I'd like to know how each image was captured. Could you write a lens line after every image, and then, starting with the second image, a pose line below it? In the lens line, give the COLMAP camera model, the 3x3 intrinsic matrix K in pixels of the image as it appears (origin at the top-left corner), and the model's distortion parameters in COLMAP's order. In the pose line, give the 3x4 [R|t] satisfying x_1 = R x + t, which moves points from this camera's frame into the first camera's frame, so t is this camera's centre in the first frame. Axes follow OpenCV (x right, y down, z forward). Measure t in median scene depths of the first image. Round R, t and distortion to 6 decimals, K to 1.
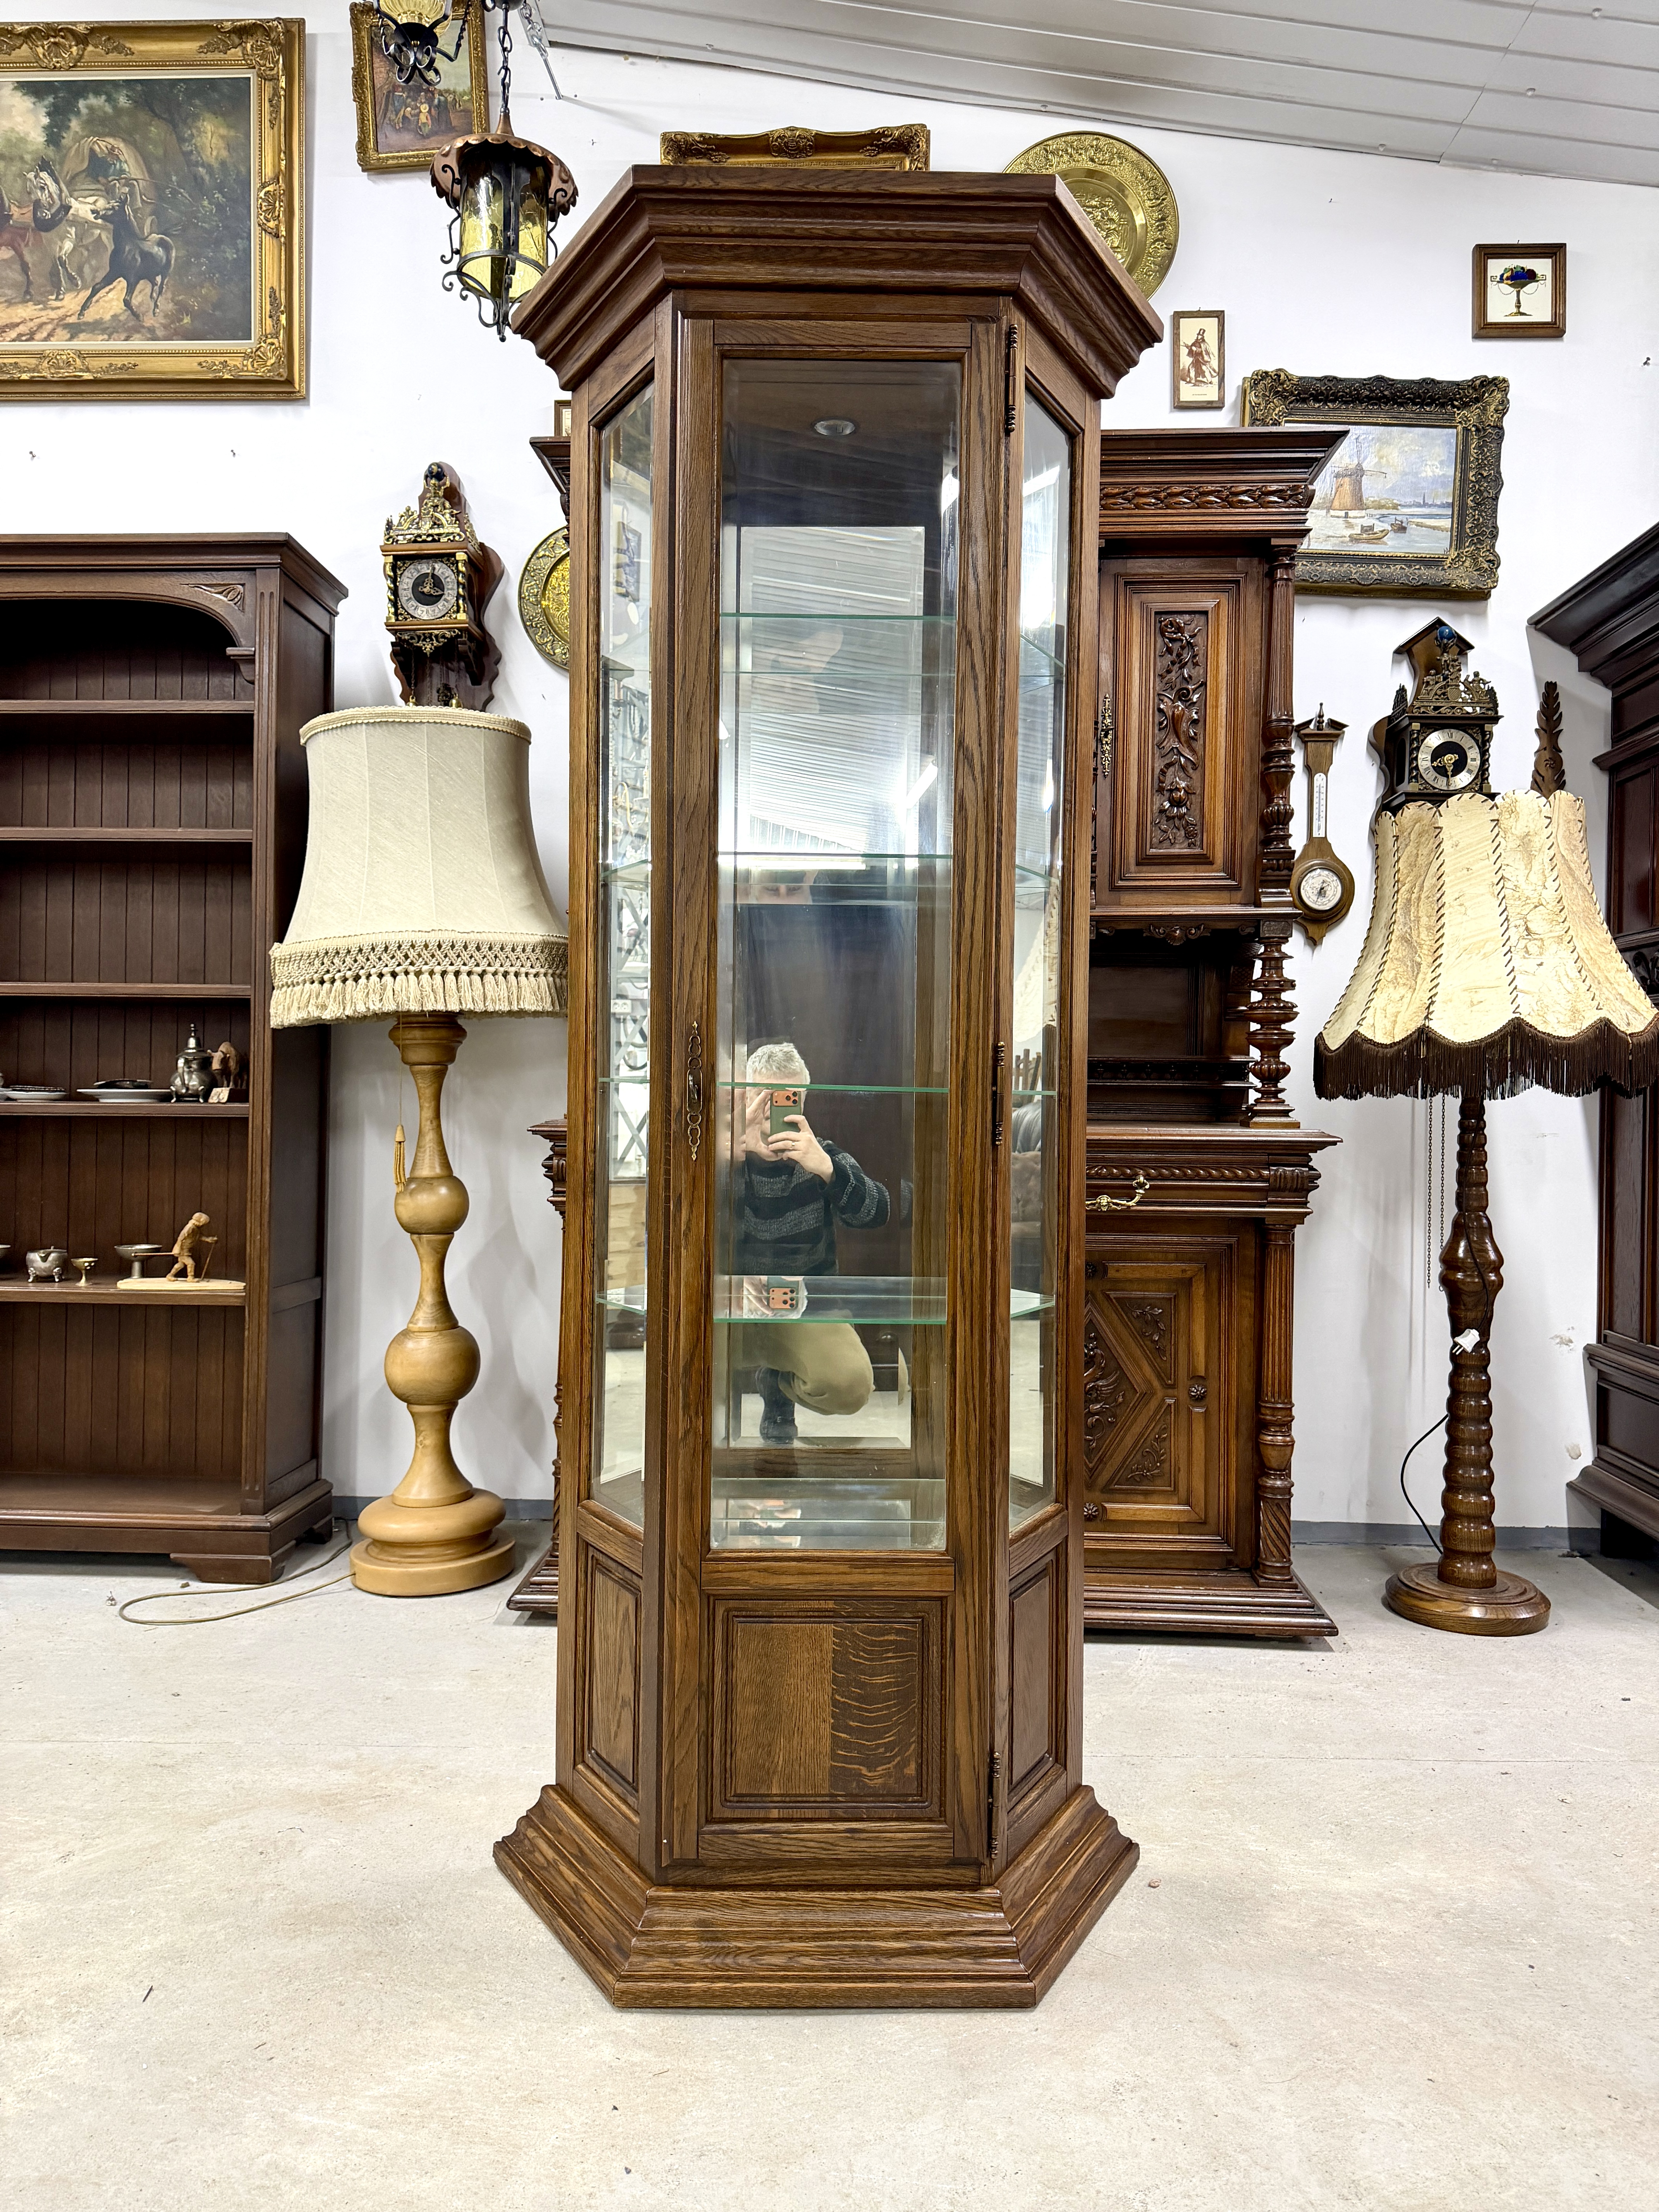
lens RADIAL K [[1535.8, 0, 822.5], [0, 1535.8, 1112.0], [0, 0, 1]] dist [0.015512, -0.016436]
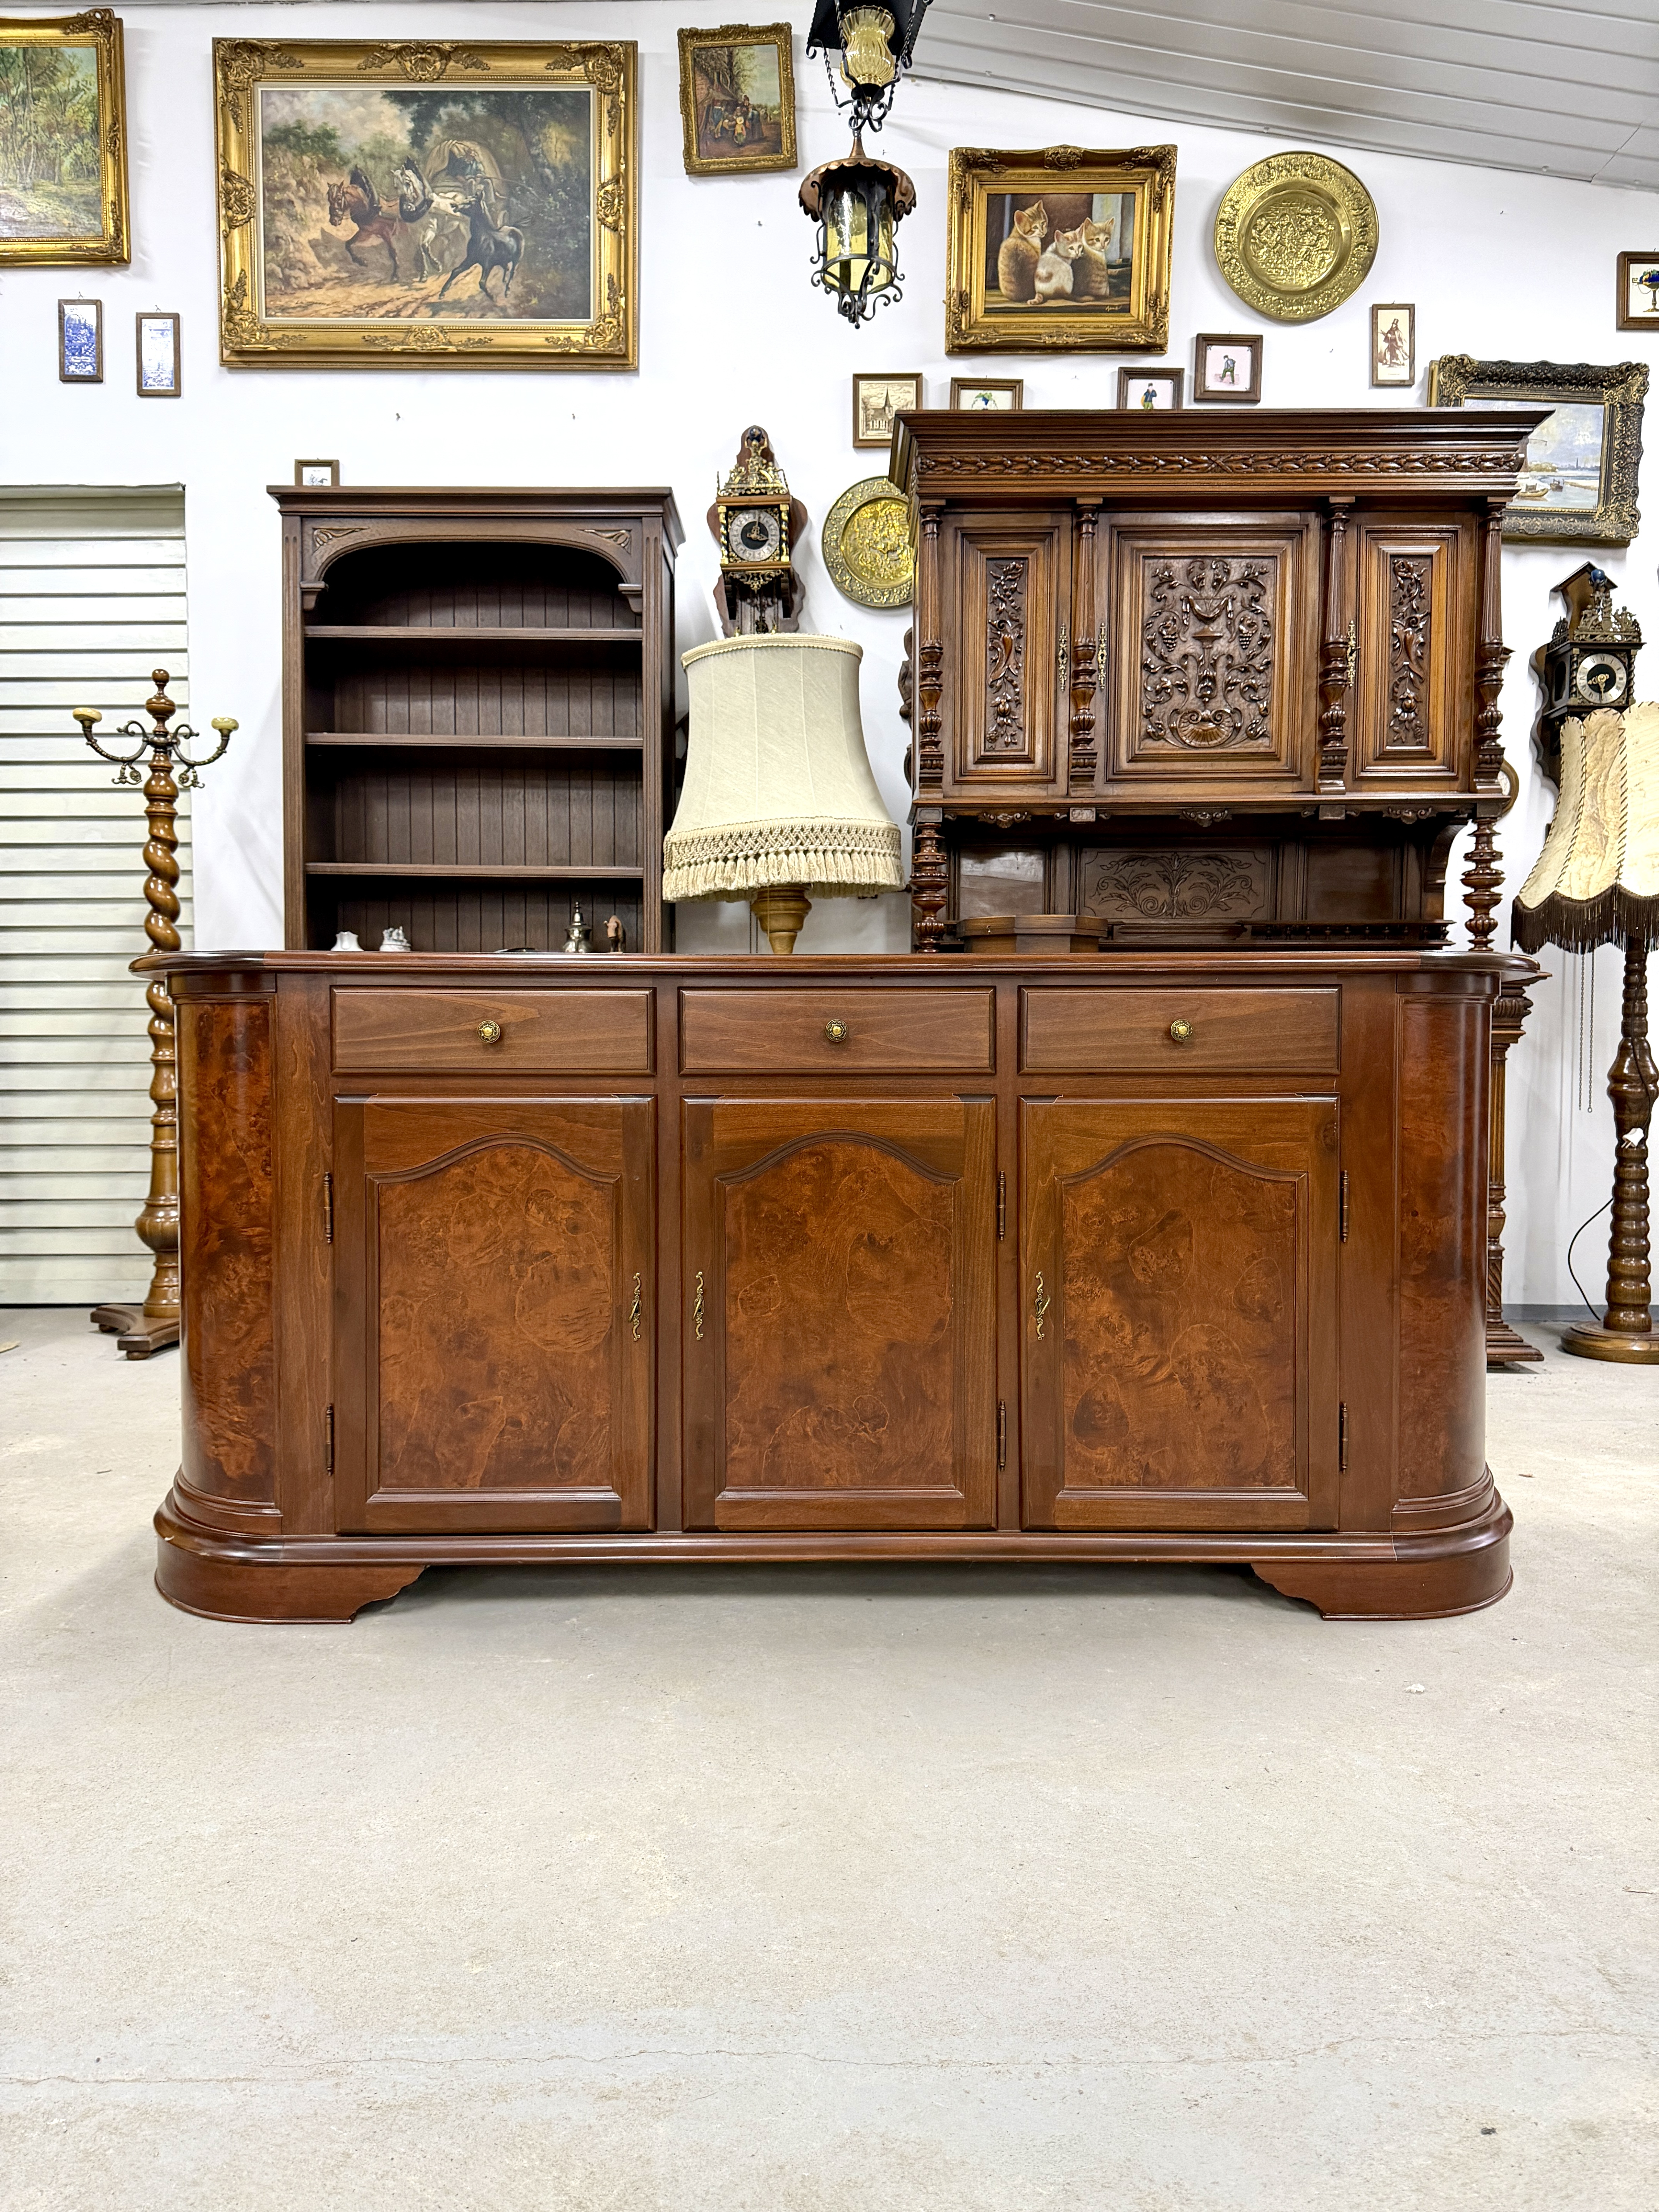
lens RADIAL K [[1535.8, 0, 816.2], [0, 1535.8, 1116.8], [0, 0, 1]] dist [0.015512, -0.016436]
pose [[0.999183, -0.009391, 0.039302, -0.263070], [0.008146, 0.999463, 0.031723, 0.074303], [-0.039579, -0.031377, 0.998724, -0.208167]]
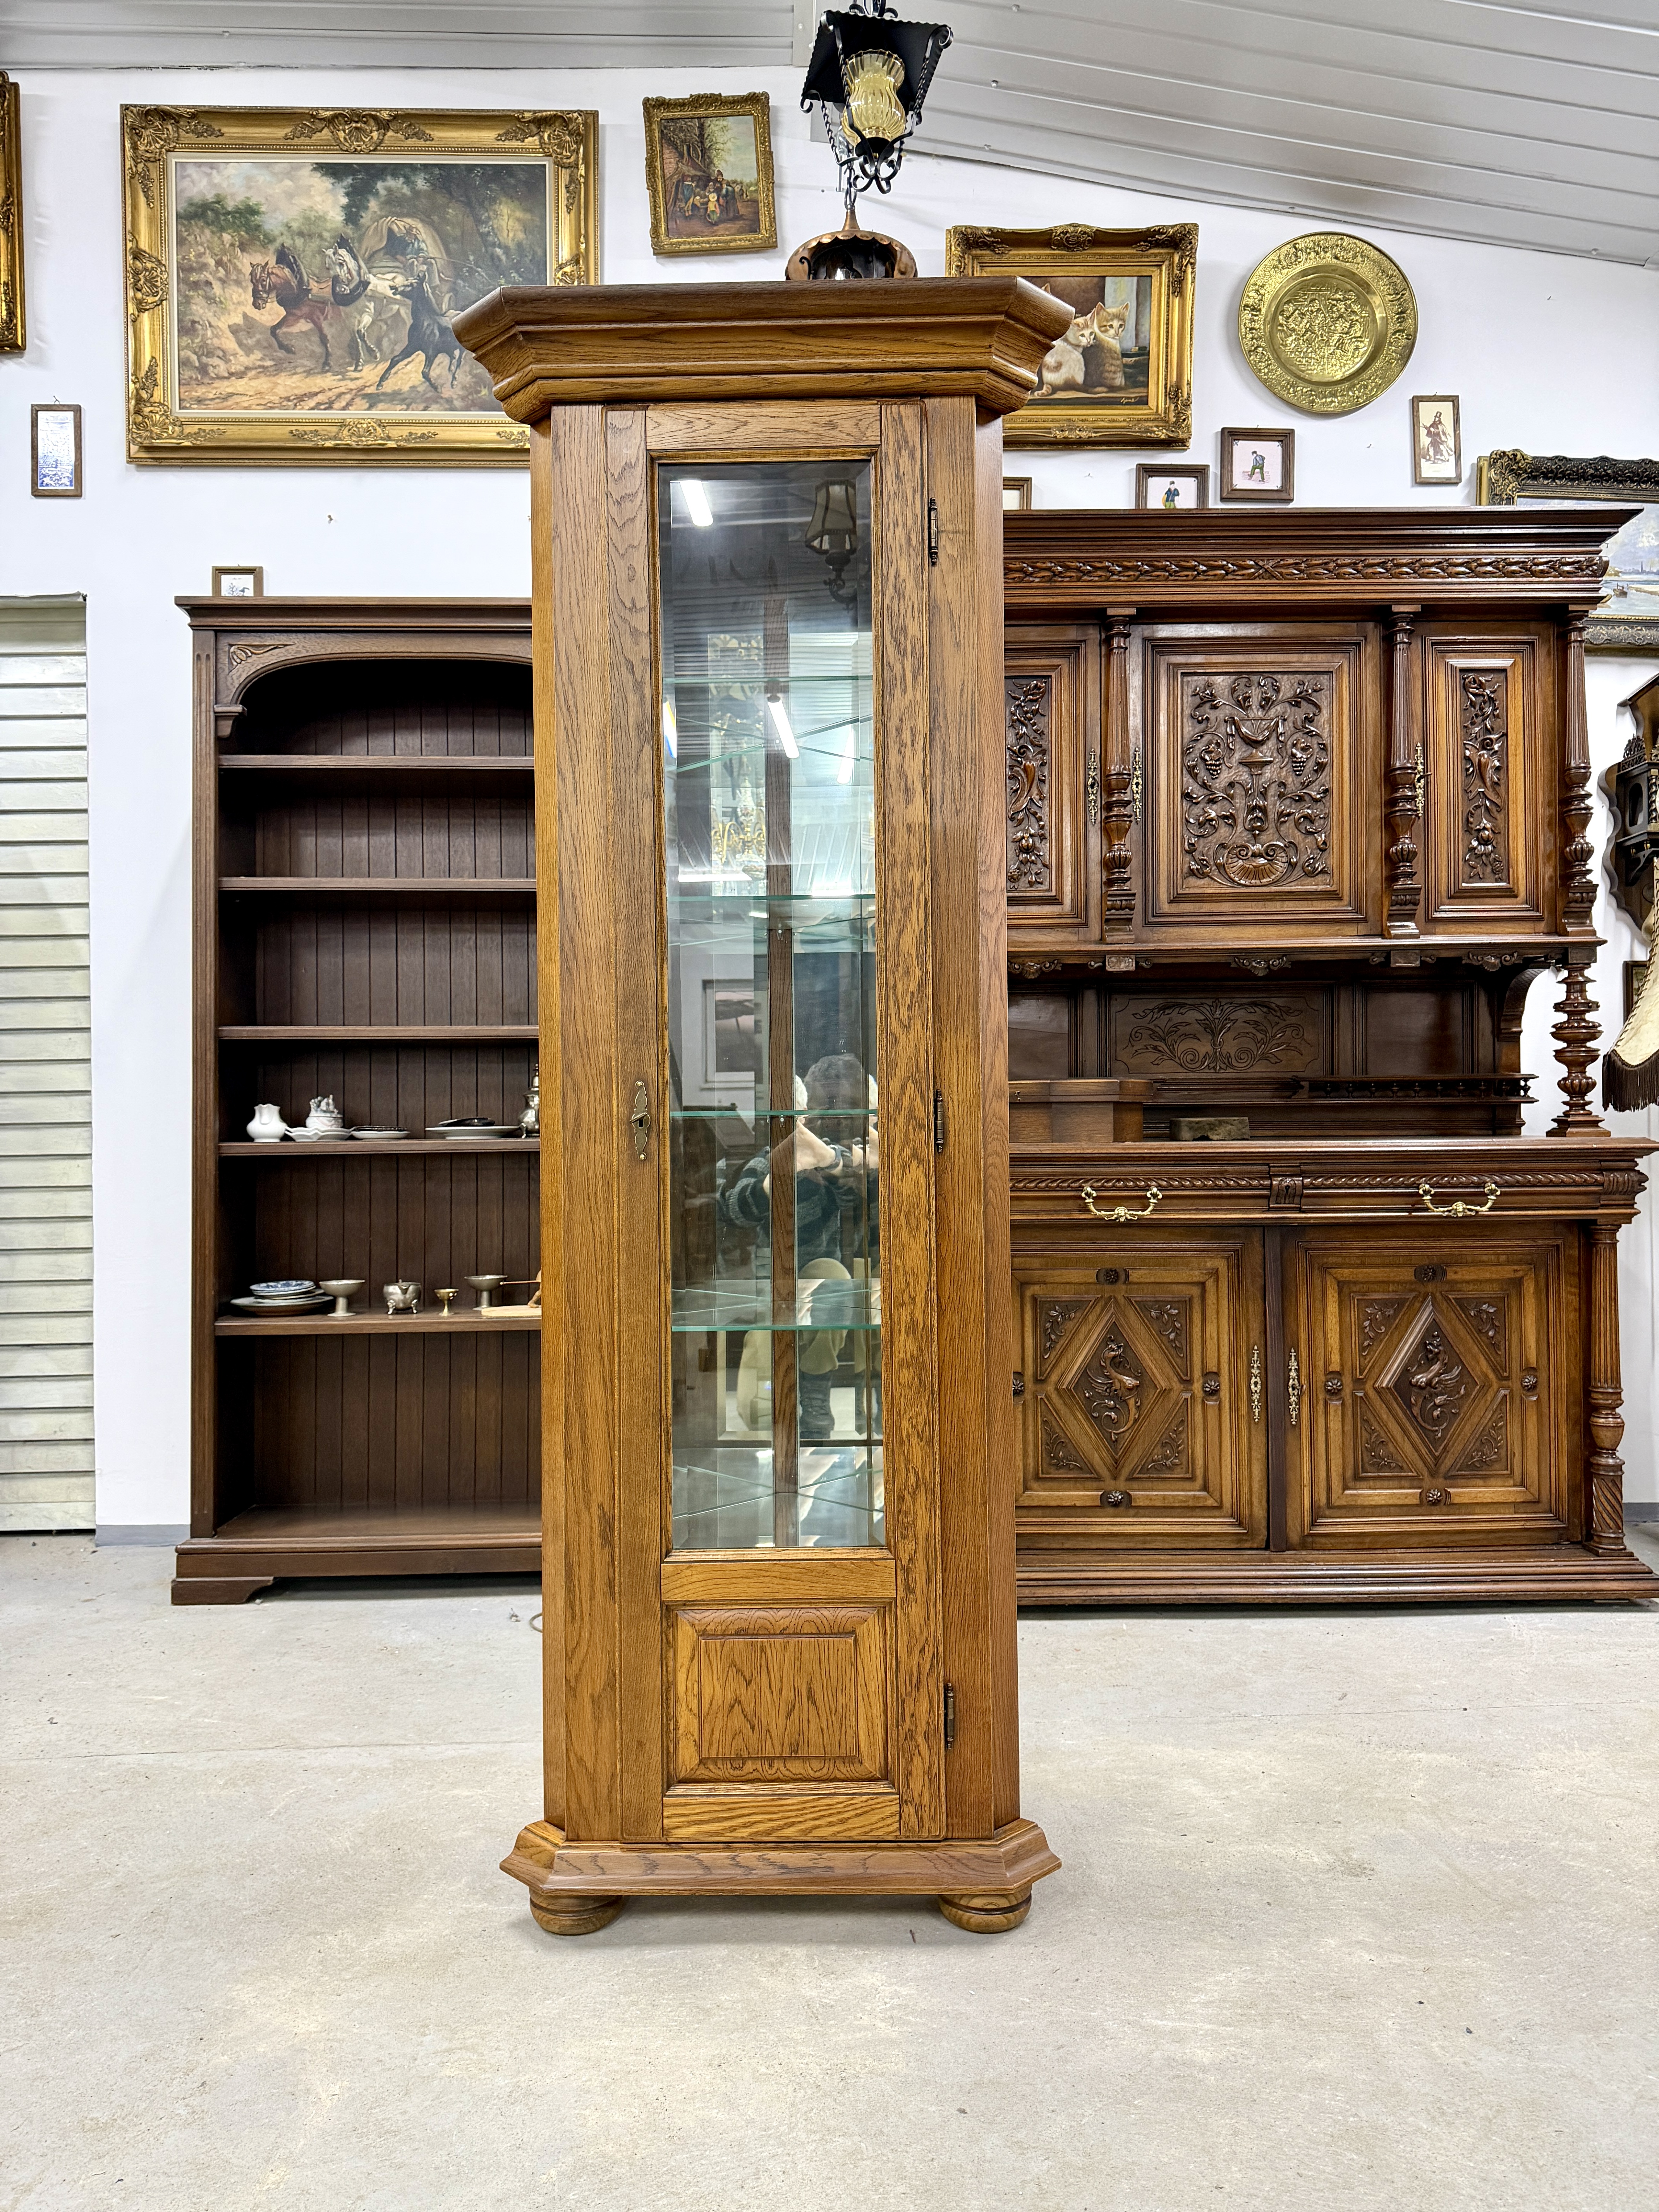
lens RADIAL K [[1535.8, 0, 817.3], [0, 1535.8, 1118.4], [0, 0, 1]] dist [0.015512, -0.016436]
pose [[0.997272, -0.021053, 0.070748, -0.285262], [0.022656, 0.999503, -0.021924, 0.007478], [-0.070251, 0.023467, 0.997253, -0.049628]]
